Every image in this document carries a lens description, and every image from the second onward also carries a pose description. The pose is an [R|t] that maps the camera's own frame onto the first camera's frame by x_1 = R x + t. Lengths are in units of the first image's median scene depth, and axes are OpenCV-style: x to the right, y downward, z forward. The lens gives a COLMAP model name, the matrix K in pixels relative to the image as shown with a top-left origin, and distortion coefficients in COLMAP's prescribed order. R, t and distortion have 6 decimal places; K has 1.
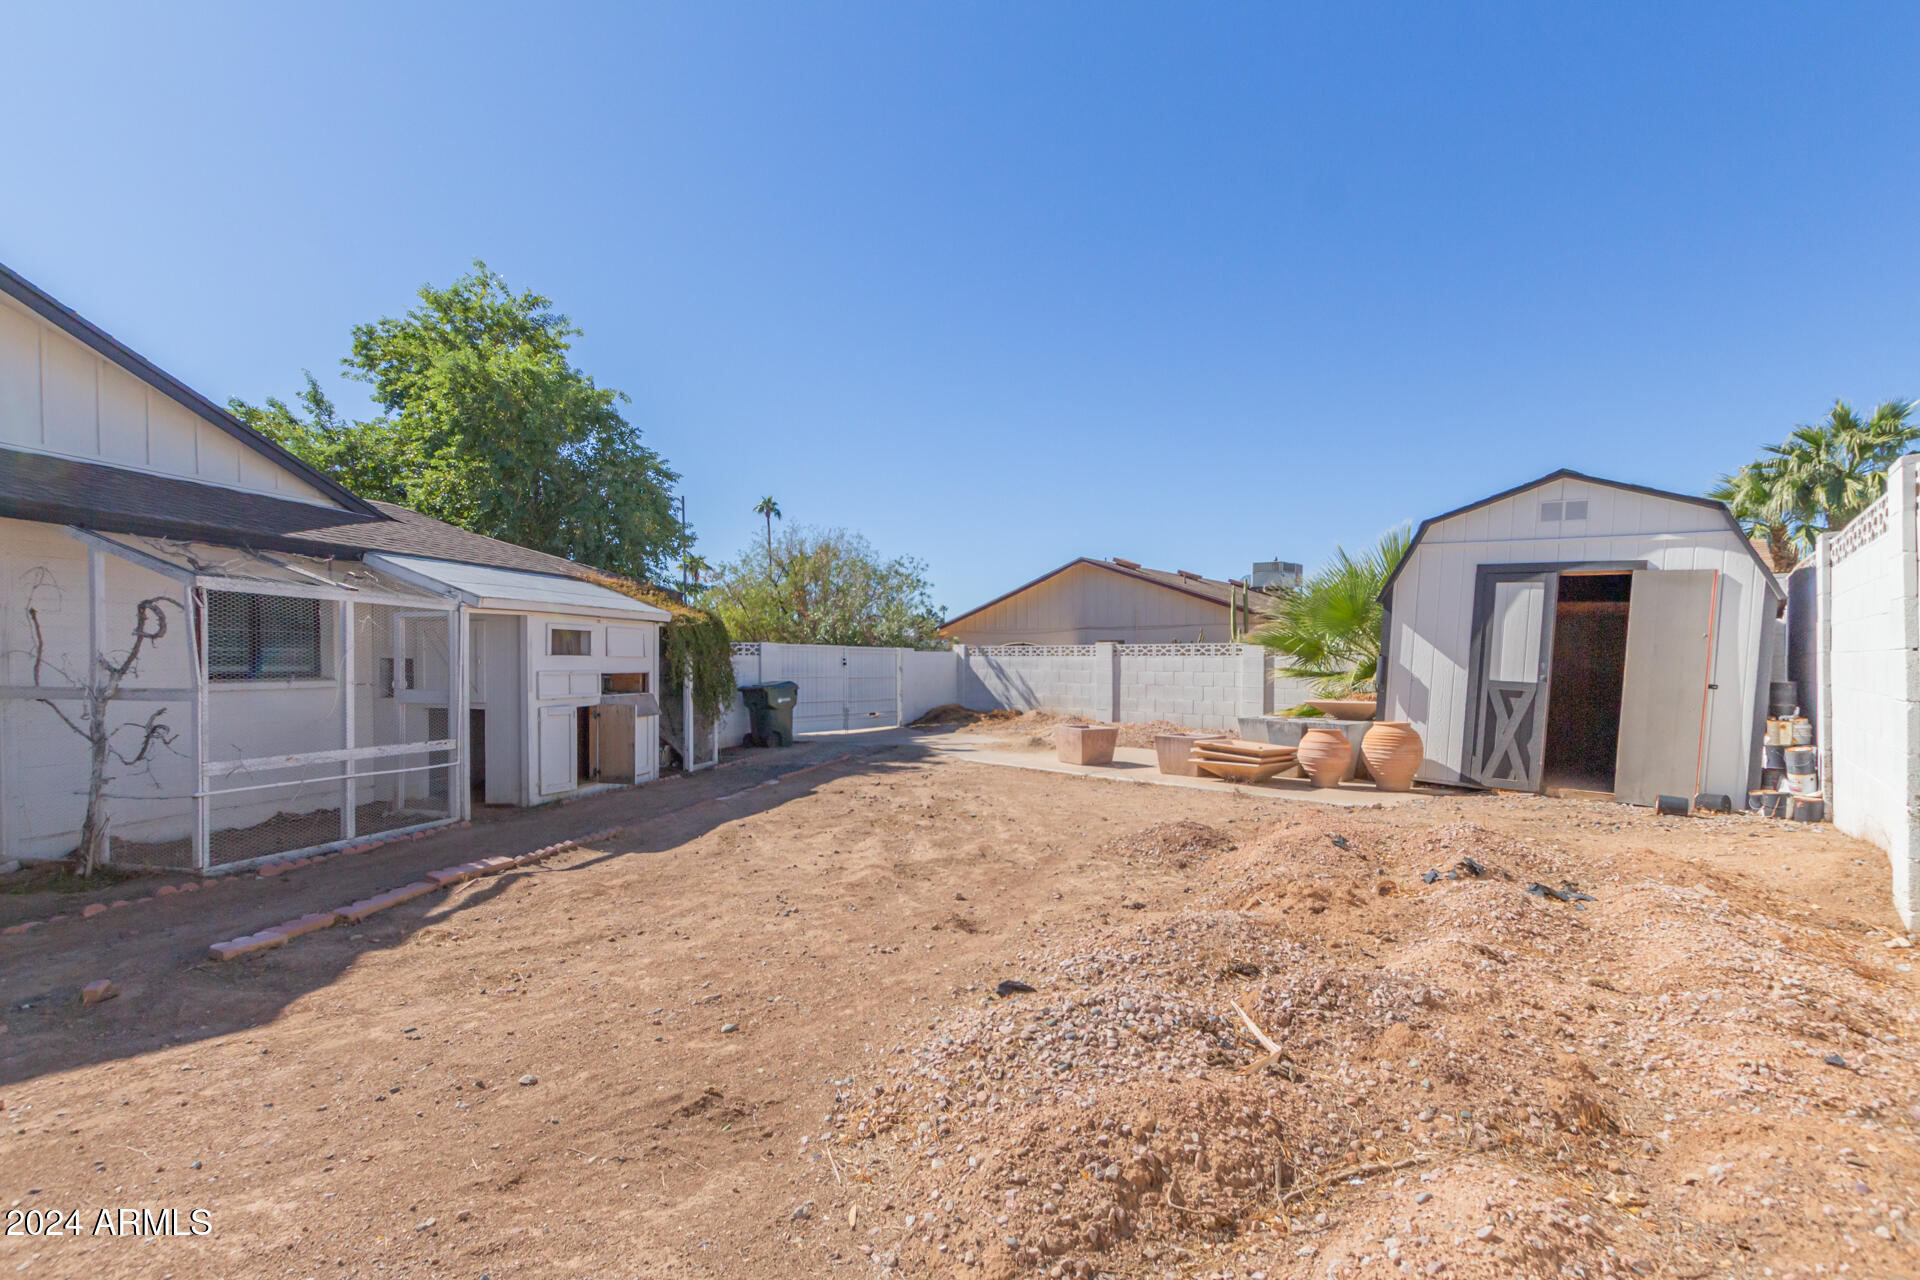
lens RADIAL K [[892.1, 0, 960.0], [0, 892.1, 640.0], [0, 0, 1]] dist [-0.000938, -0.000348]
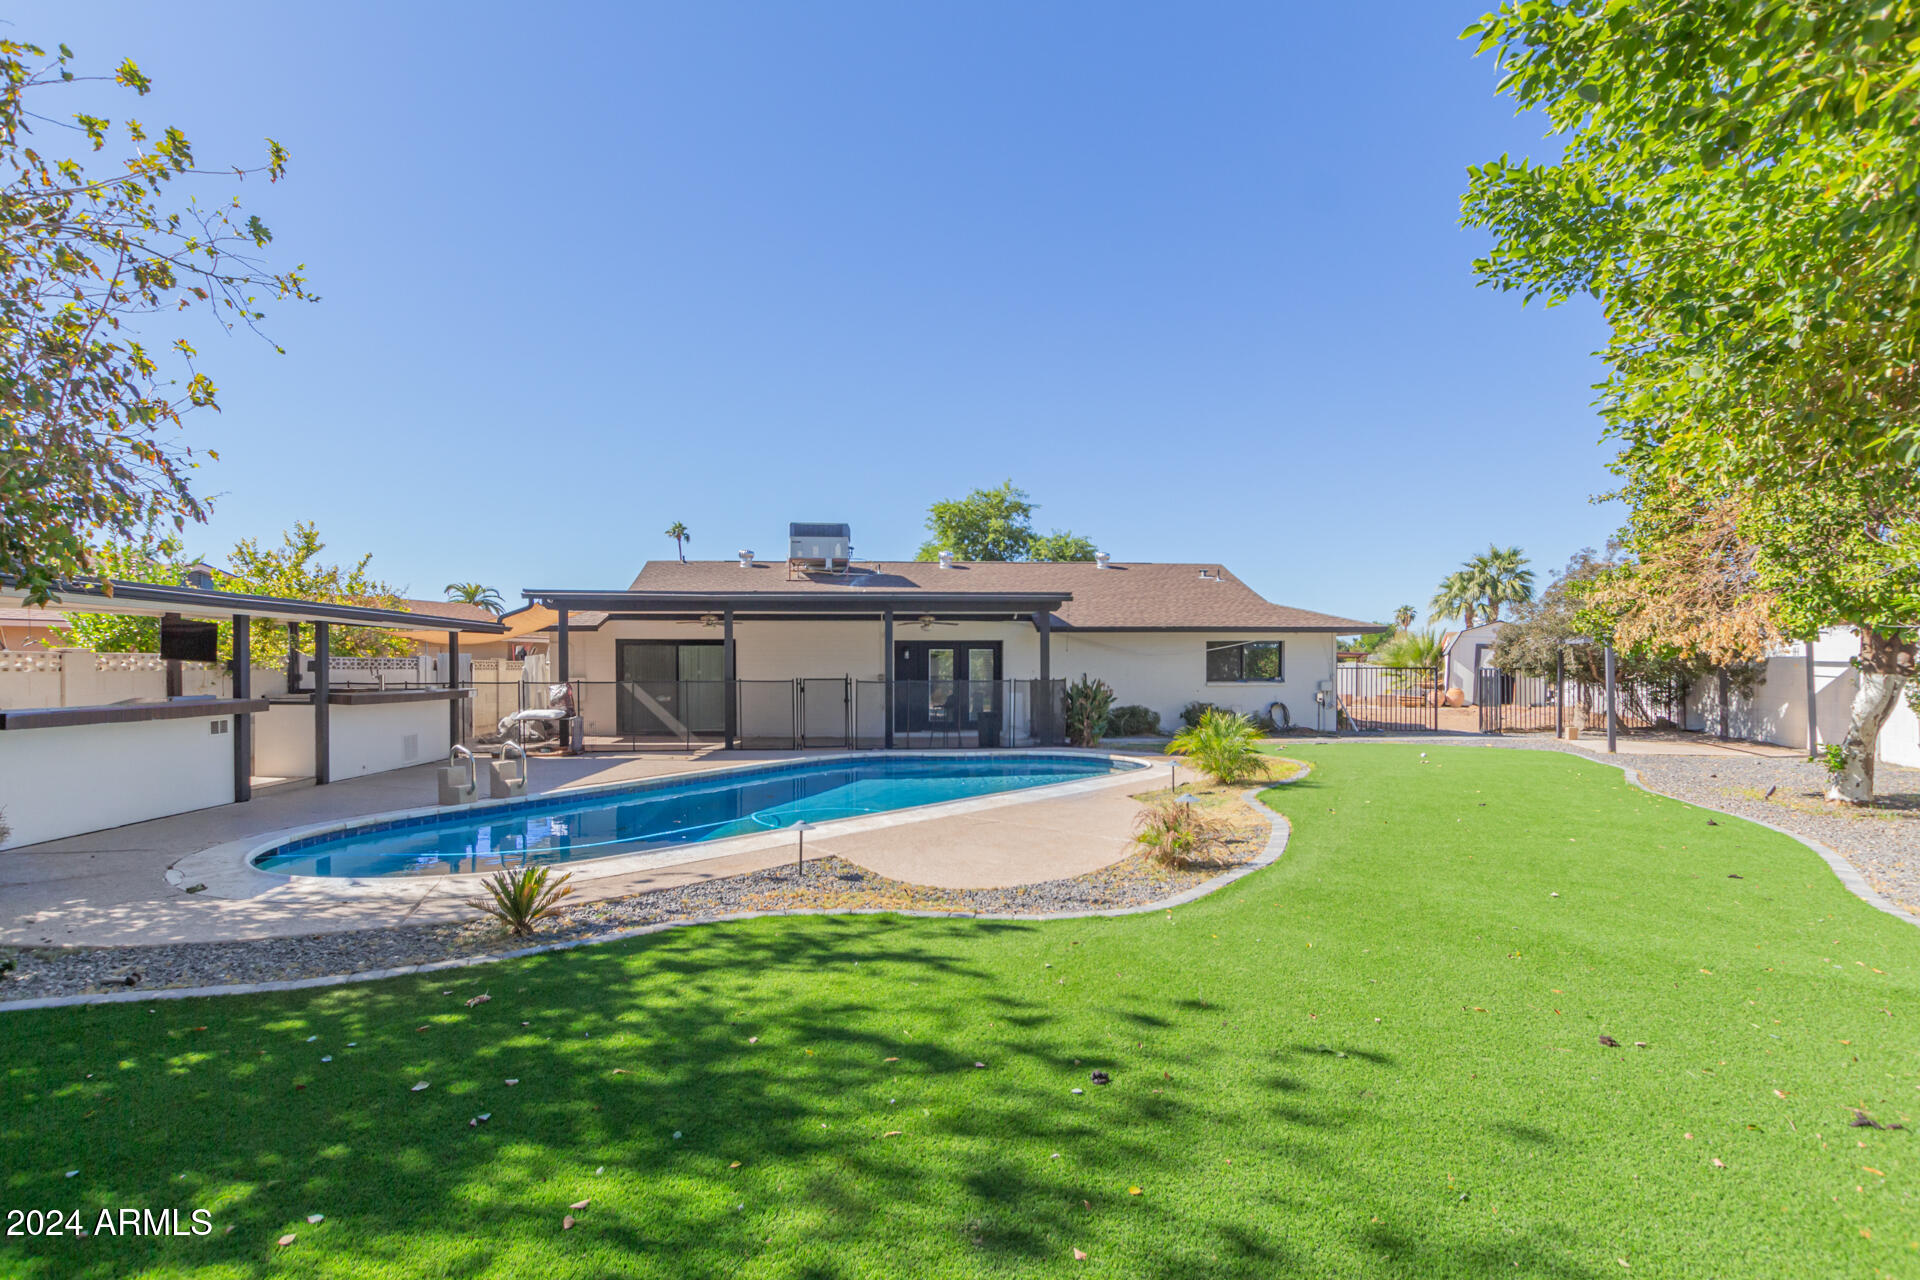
lens RADIAL K [[881.1, 0, 964.9], [0, 881.1, 667.7], [0, 0, 1]] dist [0.004331, 0.000171]
pose [[0.943128, -0.013597, 0.332151, -0.956735], [0.004034, 0.999558, 0.029464, -0.039632], [-0.332404, -0.026448, 0.942766, -0.612839]]
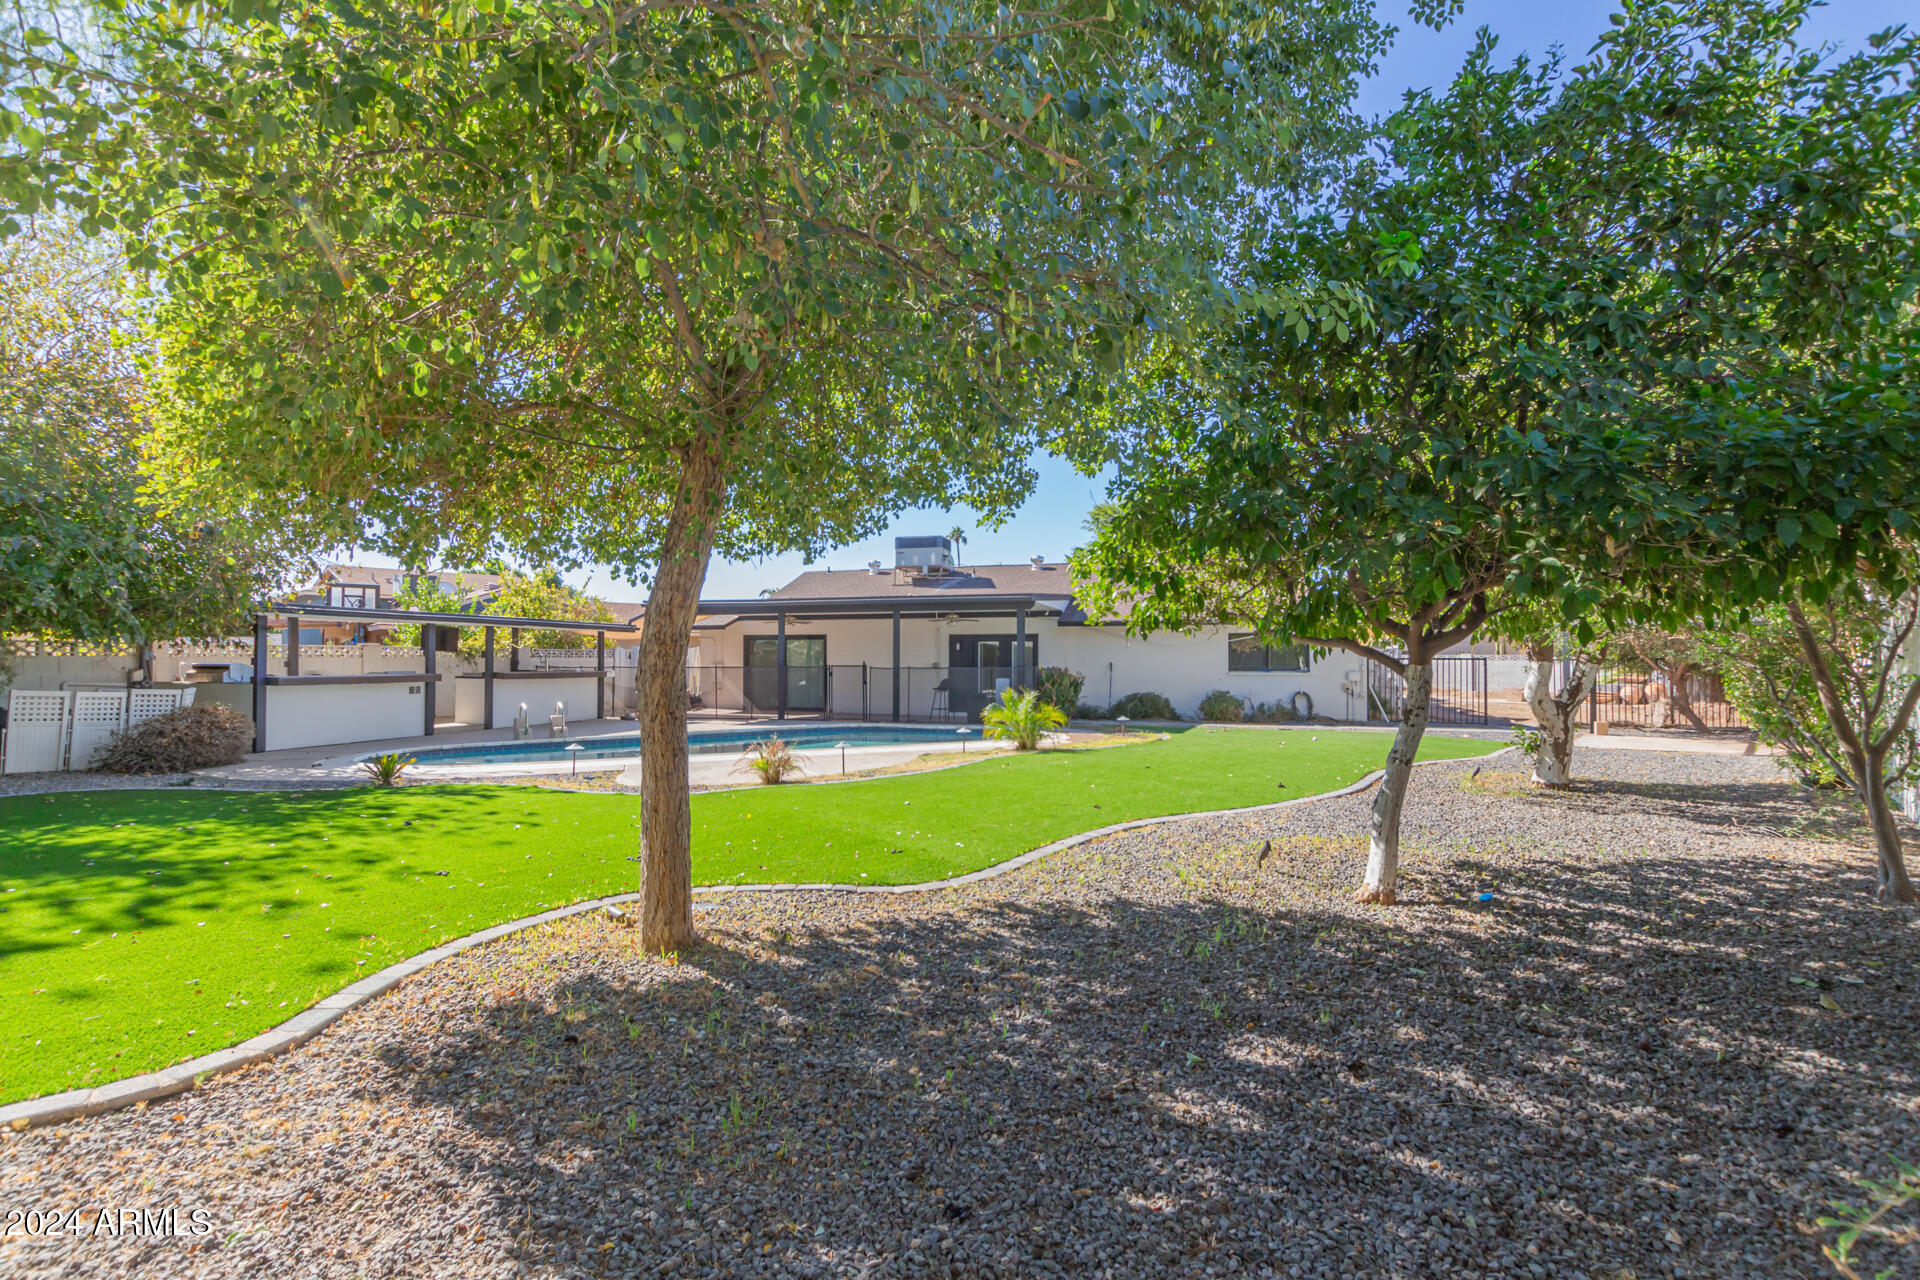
lens RADIAL K [[871.3, 0, 960.0], [0, 871.3, 640.0], [0, 0, 1]] dist [0.002530, 0.000387]
pose [[0.999638, -0.012232, -0.023984, -0.716058], [0.012281, 0.999923, 0.001884, -0.036688], [0.023959, -0.002178, 0.999711, -0.775953]]
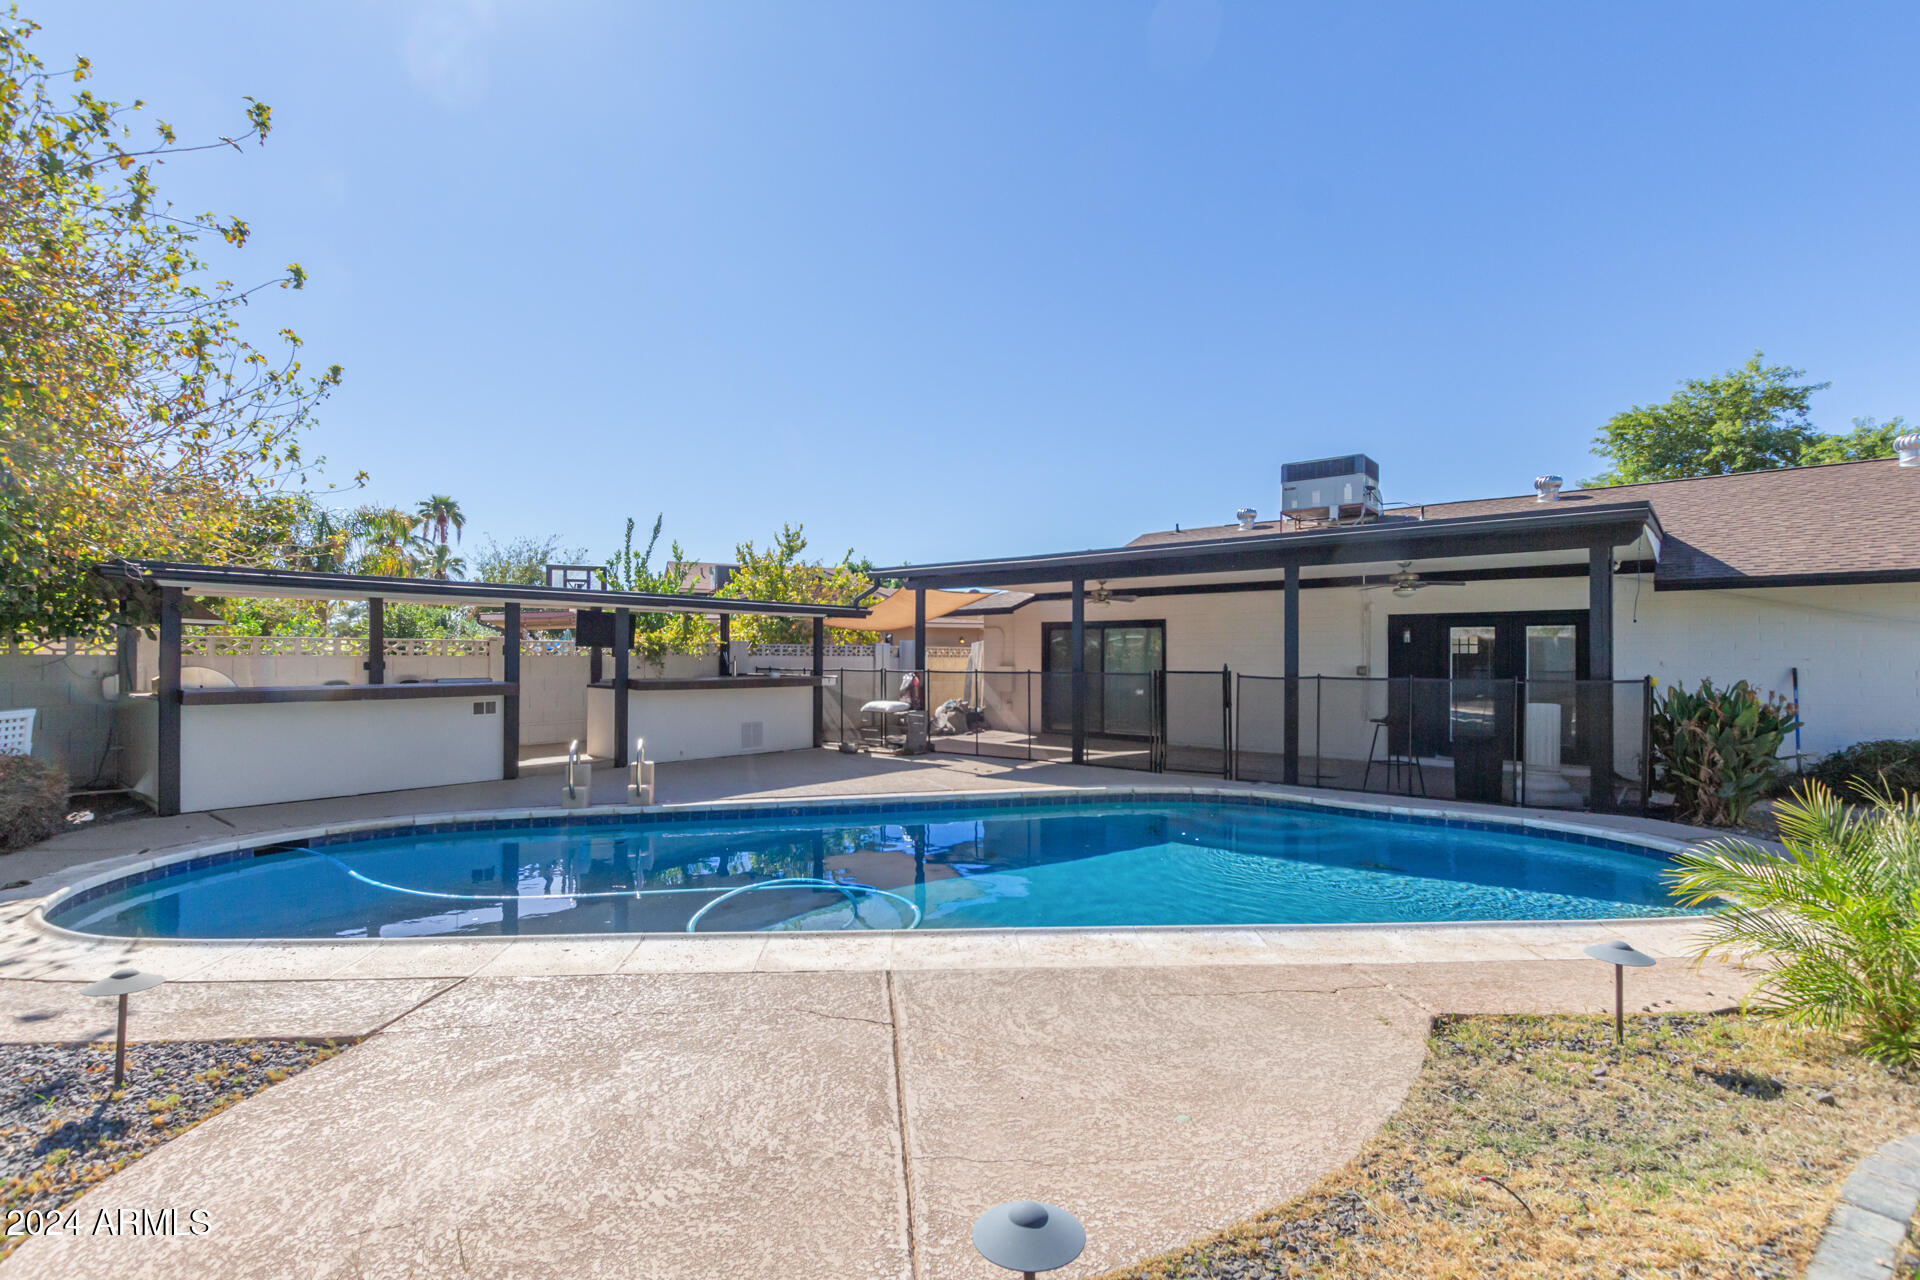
lens RADIAL K [[873.3, 0, 960.0], [0, 873.3, 640.0], [0, 0, 1]] dist [-0.000036, 0.000040]
pose [[0.903220, -0.018296, -0.428788, -0.757926], [0.019558, 0.999808, -0.001463, -0.030248], [0.428732, -0.007065, 0.903404, -0.412300]]
